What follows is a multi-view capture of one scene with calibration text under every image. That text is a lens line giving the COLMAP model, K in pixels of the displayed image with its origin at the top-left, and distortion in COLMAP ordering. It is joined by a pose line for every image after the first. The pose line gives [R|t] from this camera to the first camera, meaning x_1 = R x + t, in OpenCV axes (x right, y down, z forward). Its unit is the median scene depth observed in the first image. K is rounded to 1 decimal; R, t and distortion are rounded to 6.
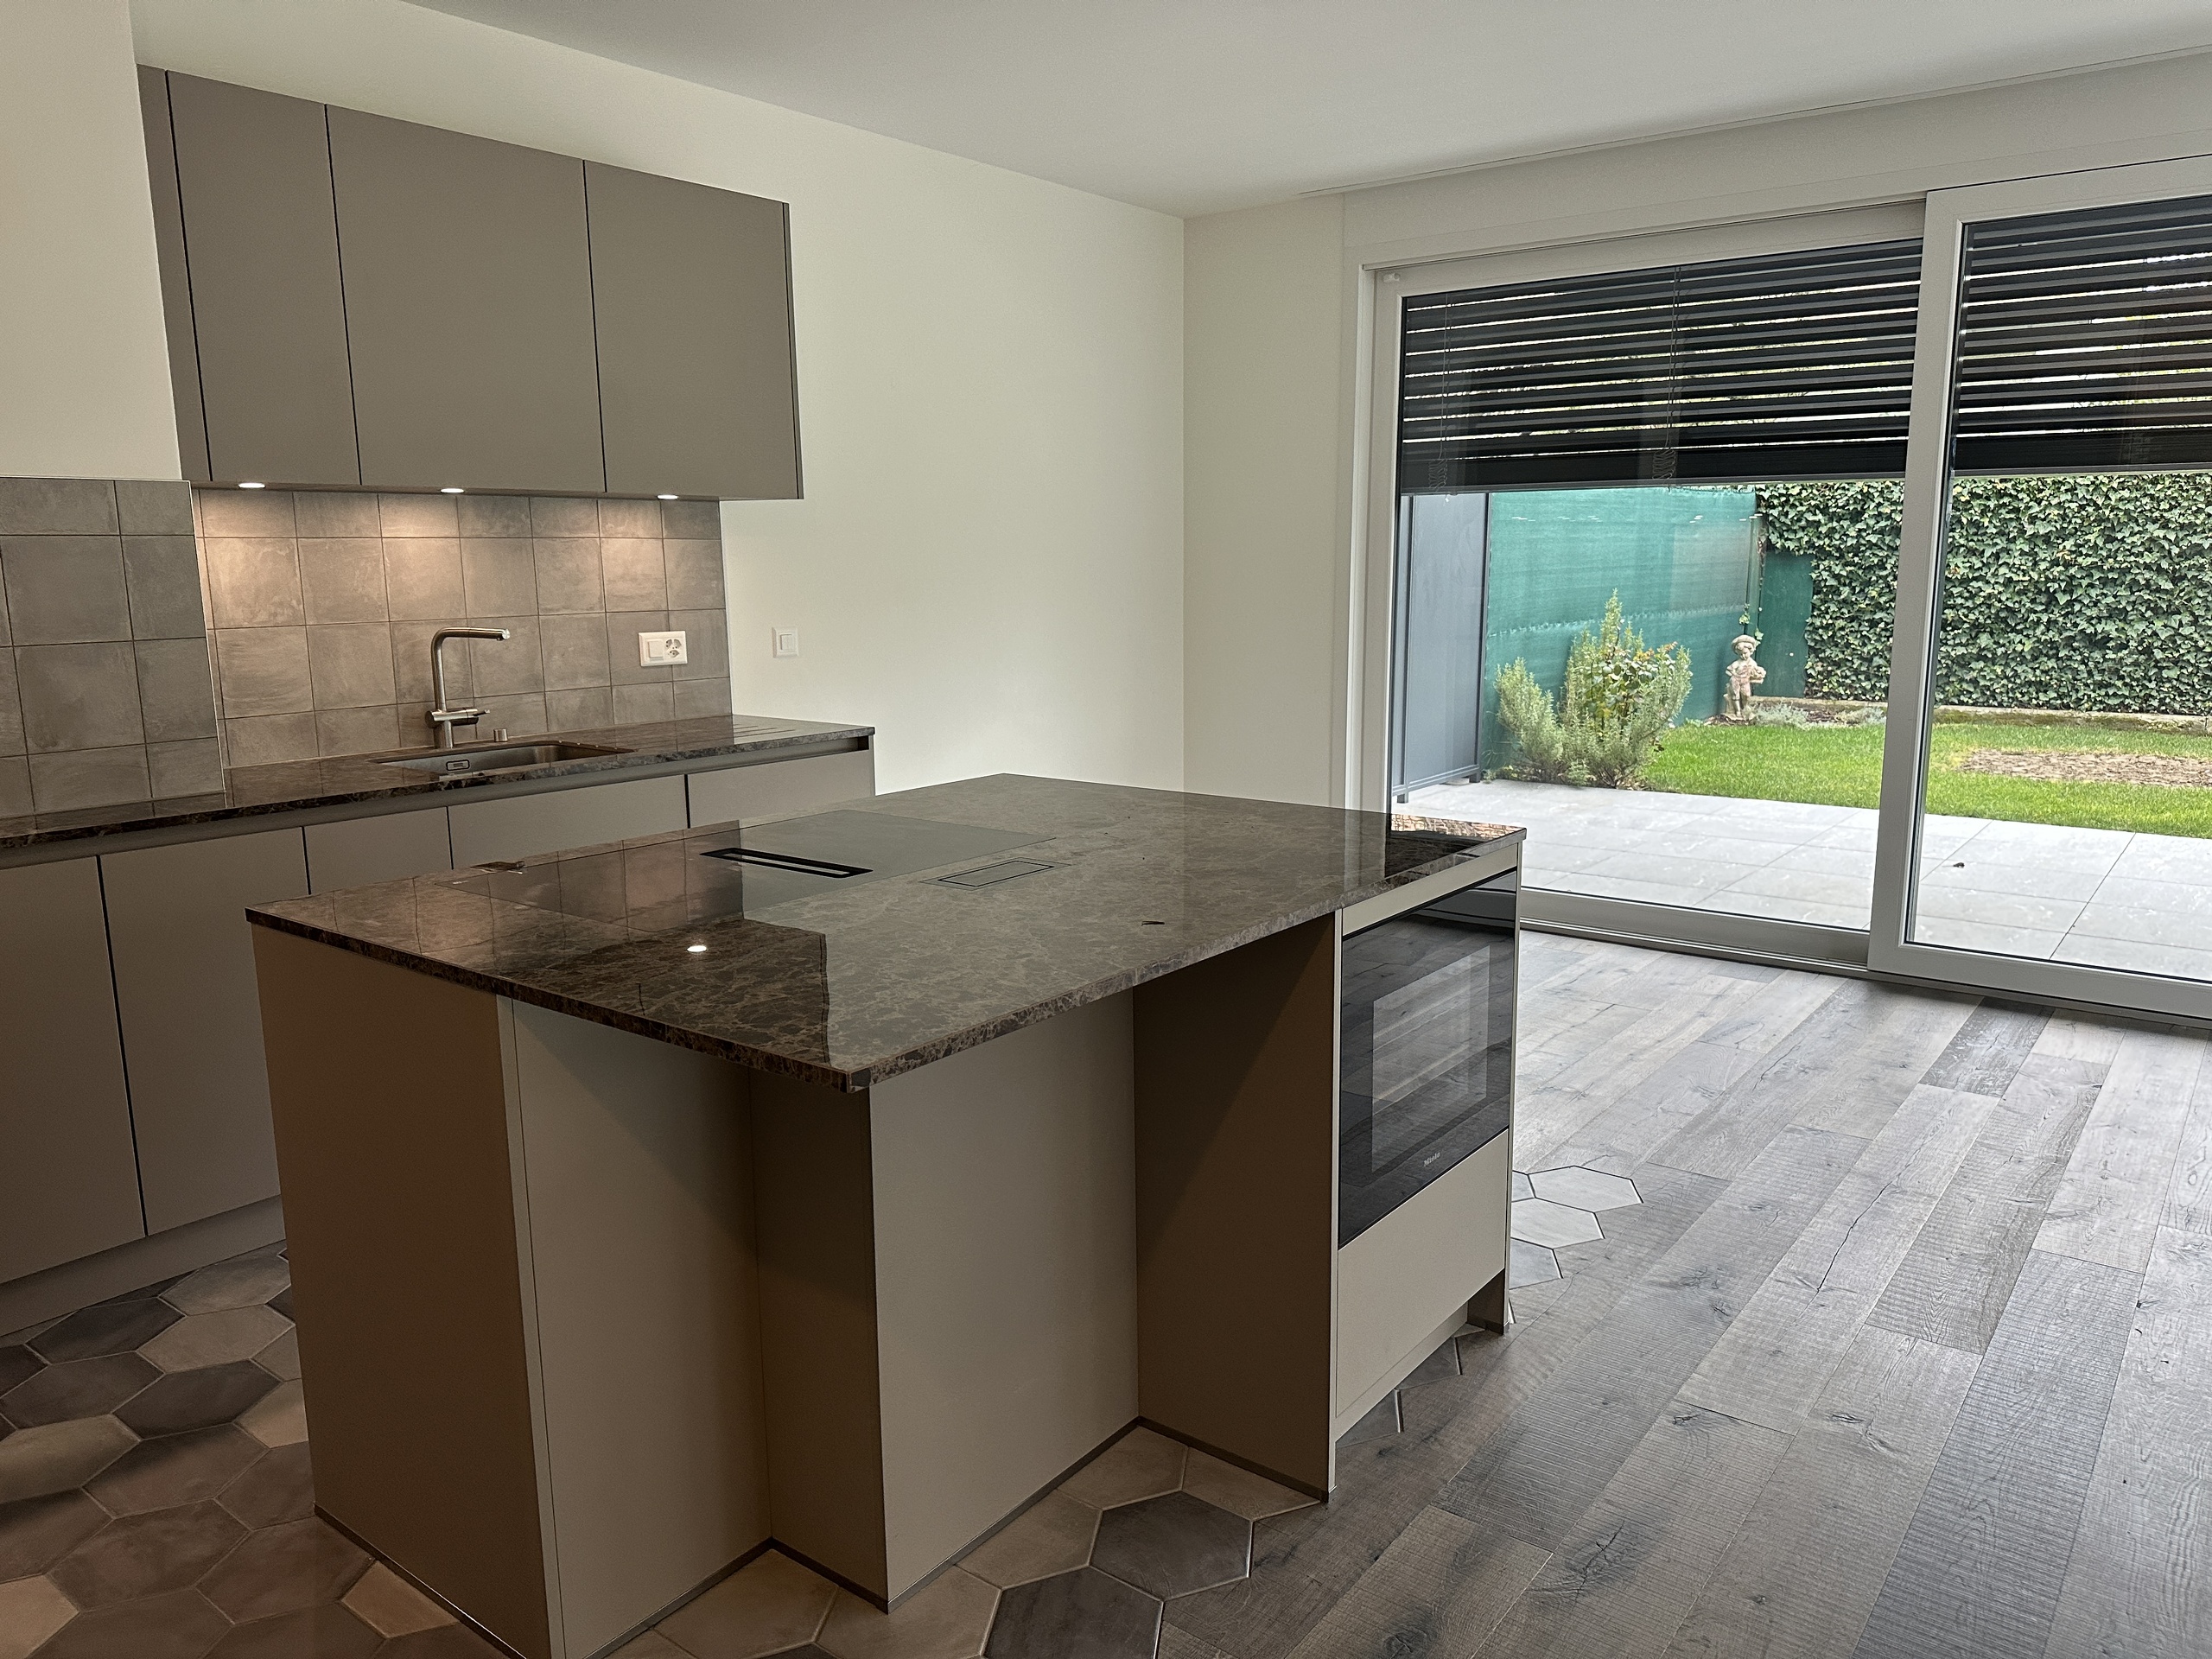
lens RADIAL K [[1544.9, 0, 1139.3], [0, 1544.9, 828.6], [0, 0, 1]] dist [0.060743, -0.077537]
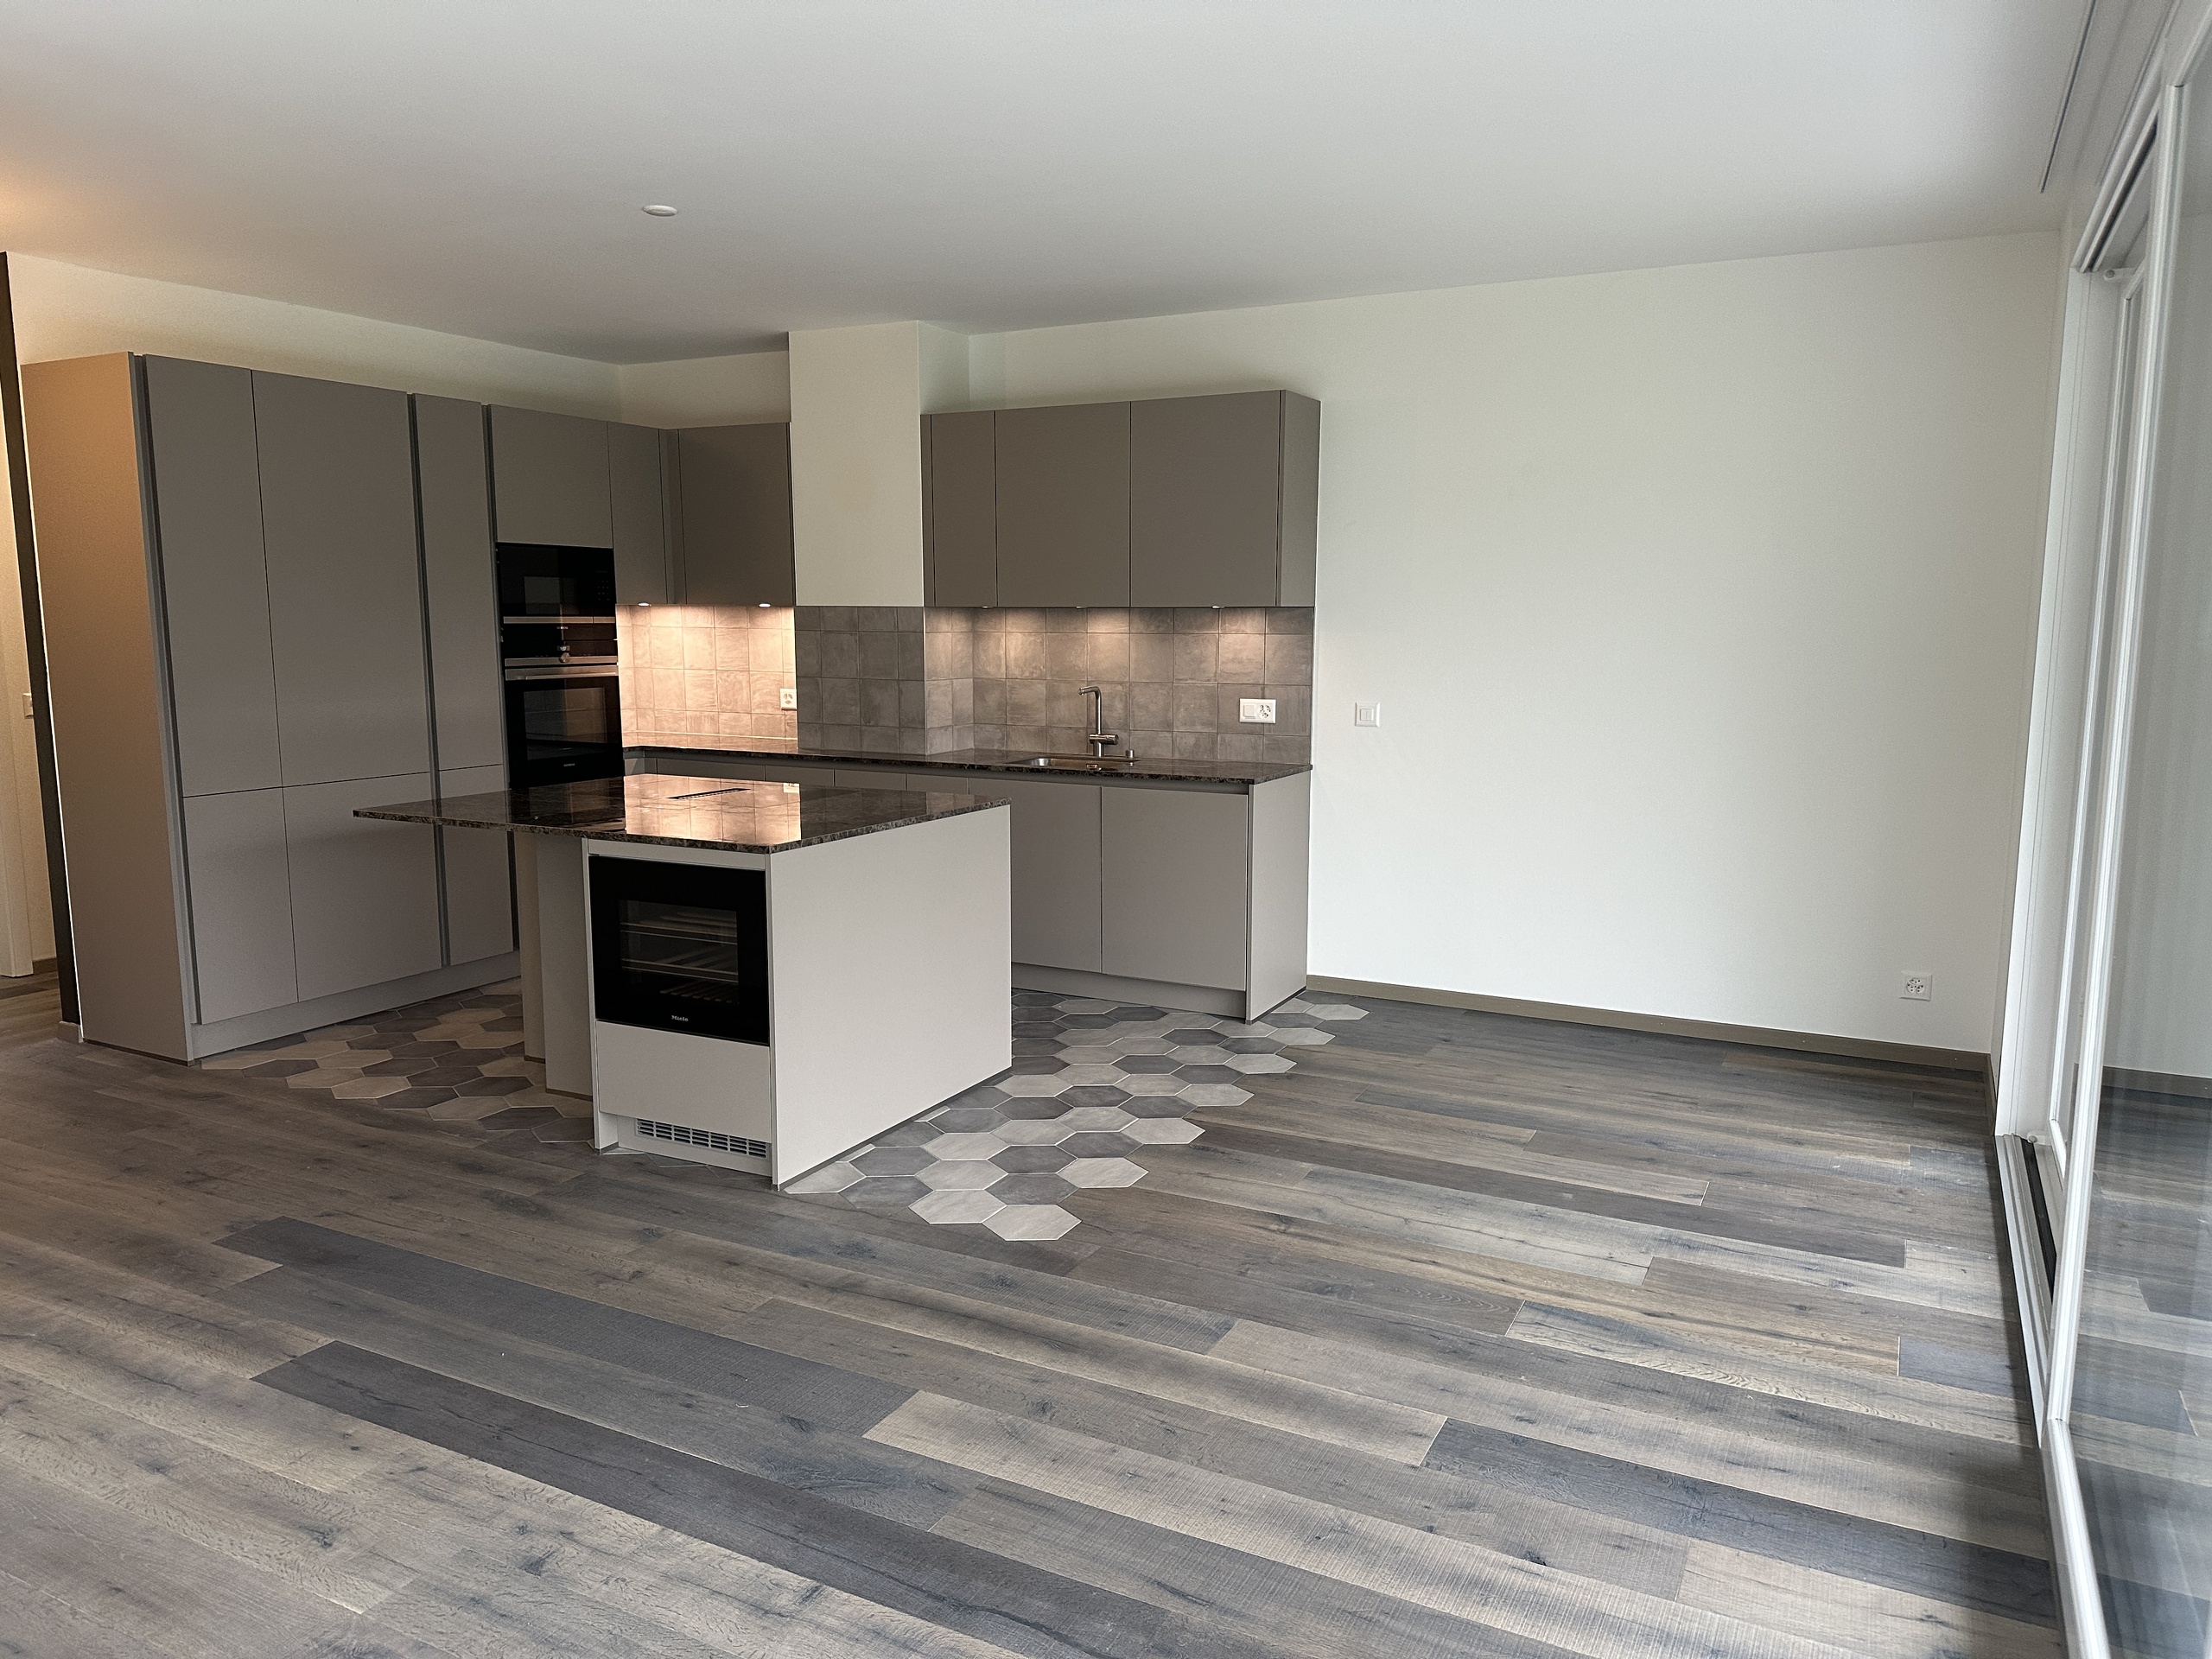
lens RADIAL K [[1544.9, 0, 1110.0], [0, 1544.9, 853.3], [0, 0, 1]] dist [0.060743, -0.077537]
pose [[0.164659, 0.160013, -0.973285, 0.422210], [-0.179635, 0.975116, 0.129923, -0.059086], [0.969855, 0.153443, 0.189306, 0.247871]]
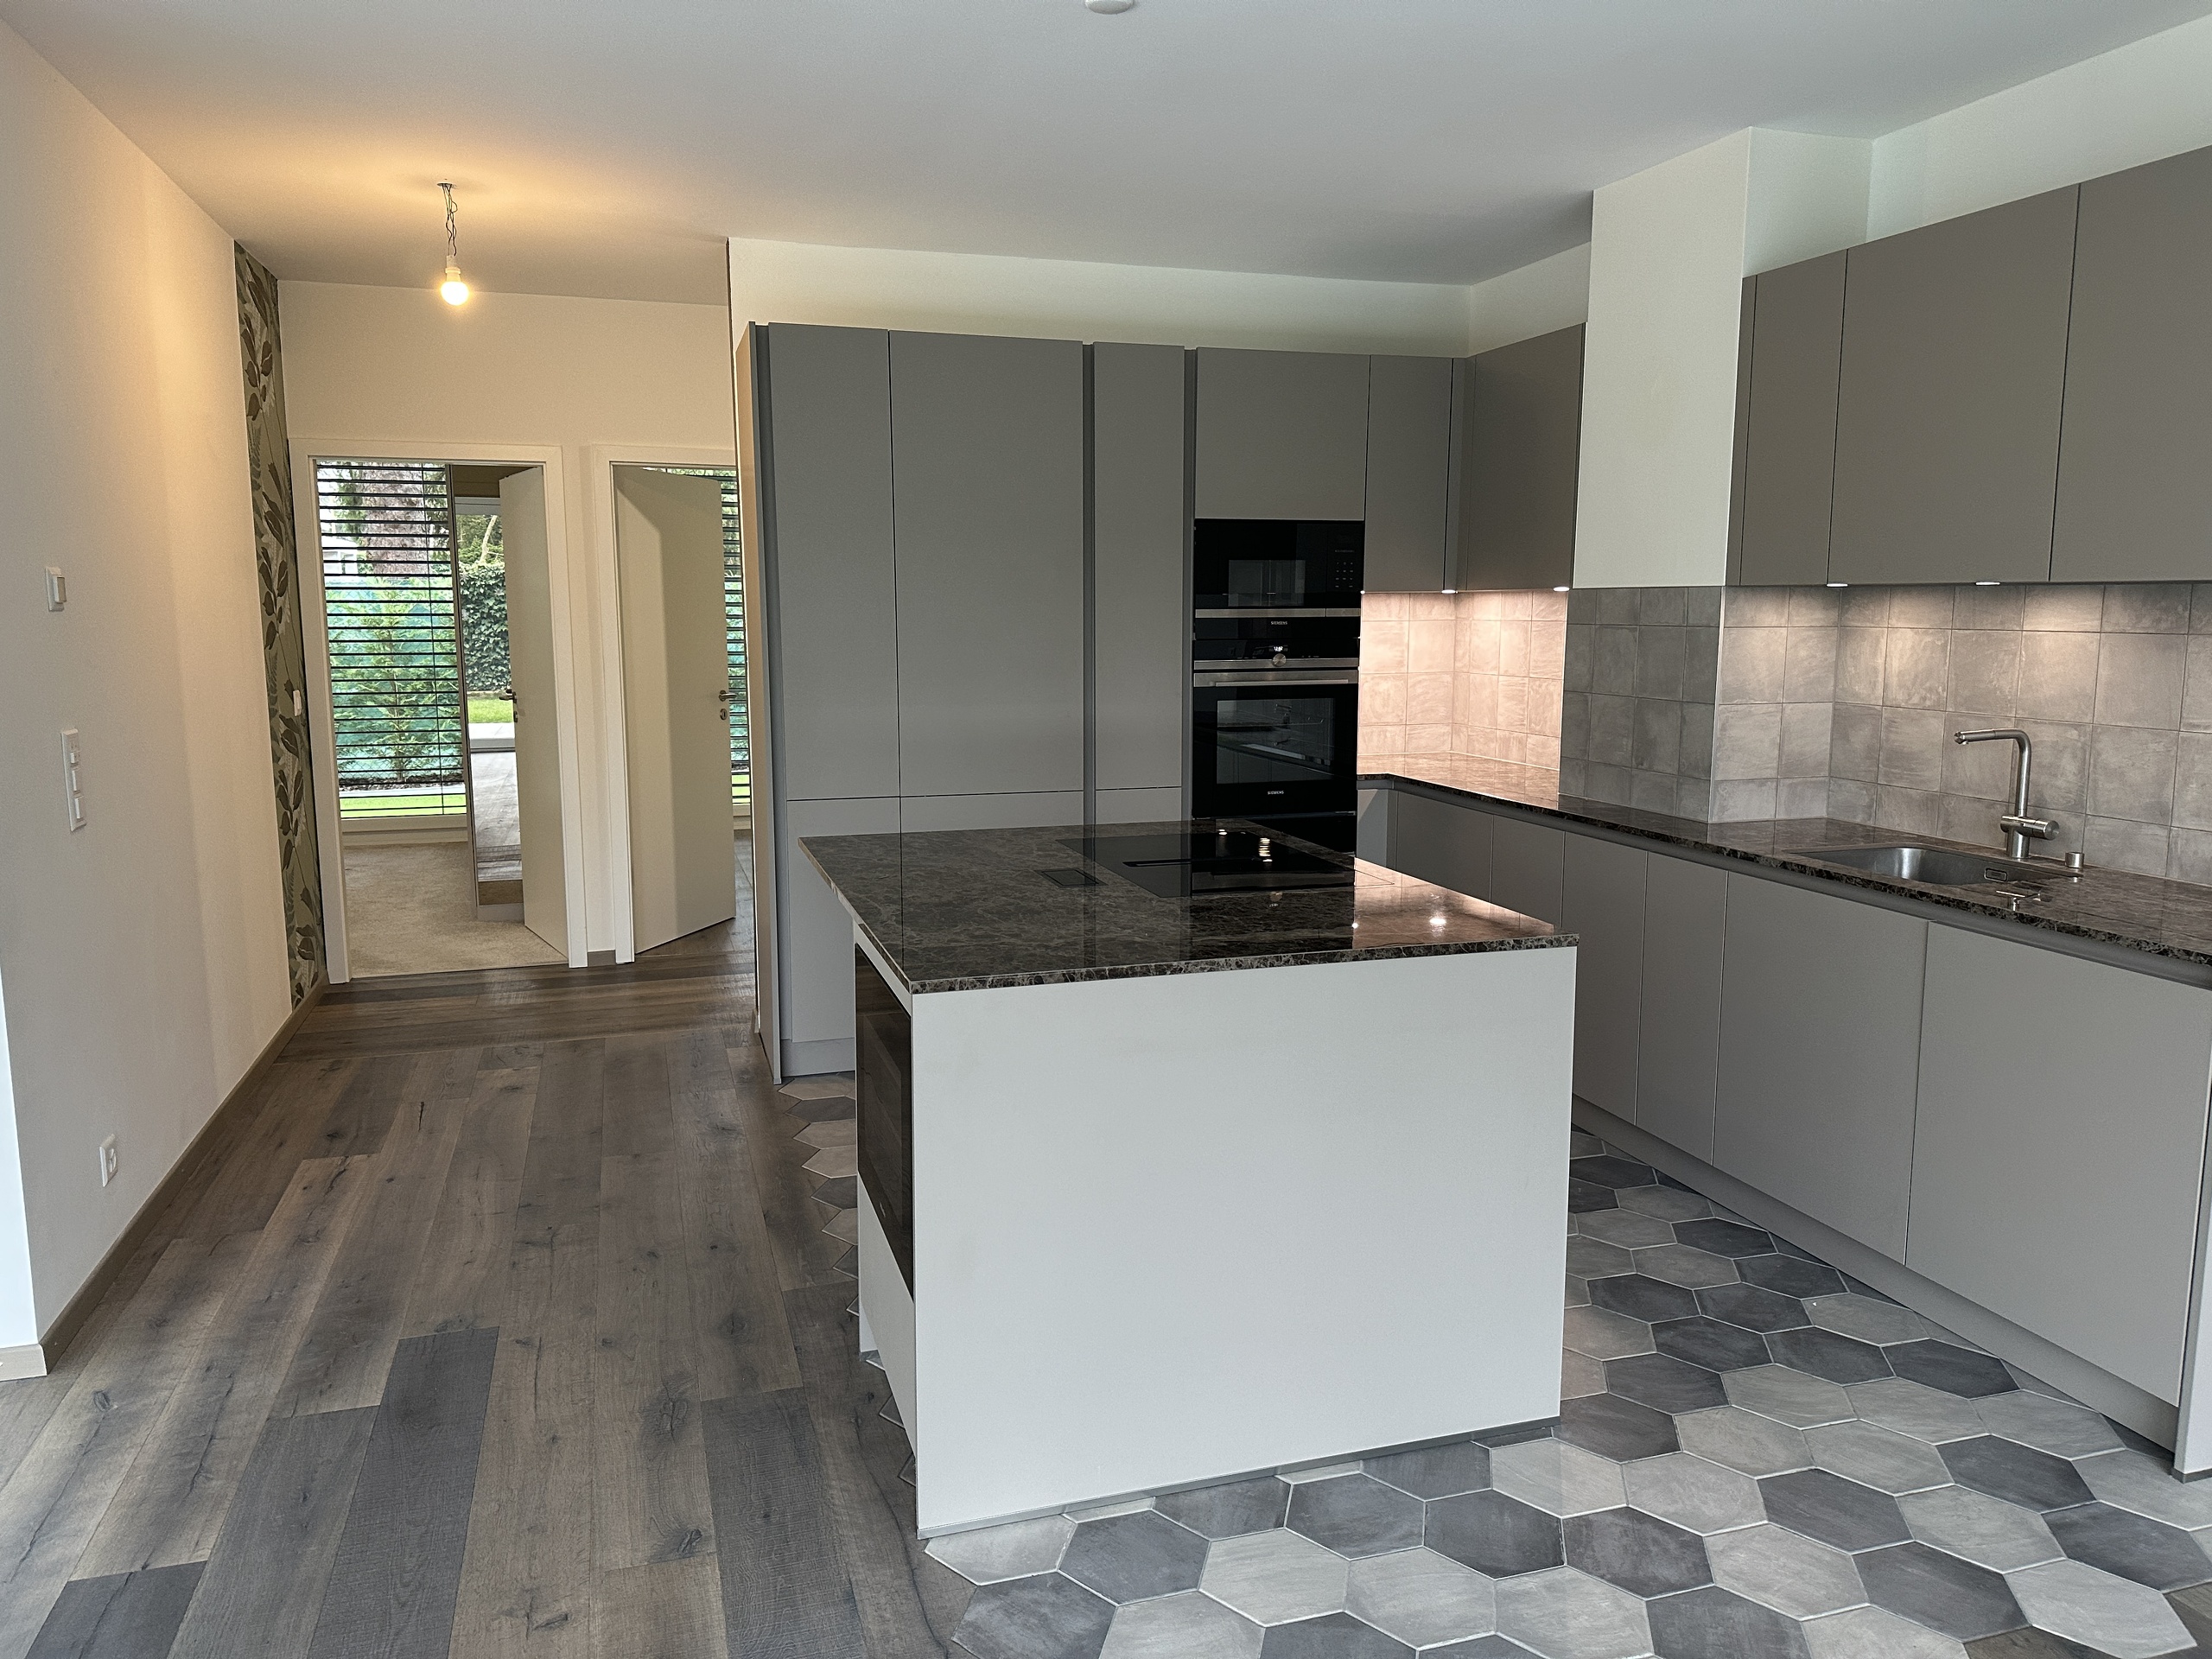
lens RADIAL K [[1544.9, 0, 1100.1], [0, 1544.9, 816.1], [0, 0, 1]] dist [0.060743, -0.077537]
pose [[-0.590849, 0.119683, -0.797855, 0.213860], [-0.138115, 0.959331, 0.246186, -0.079479], [0.794872, 0.255654, -0.550290, 0.373930]]
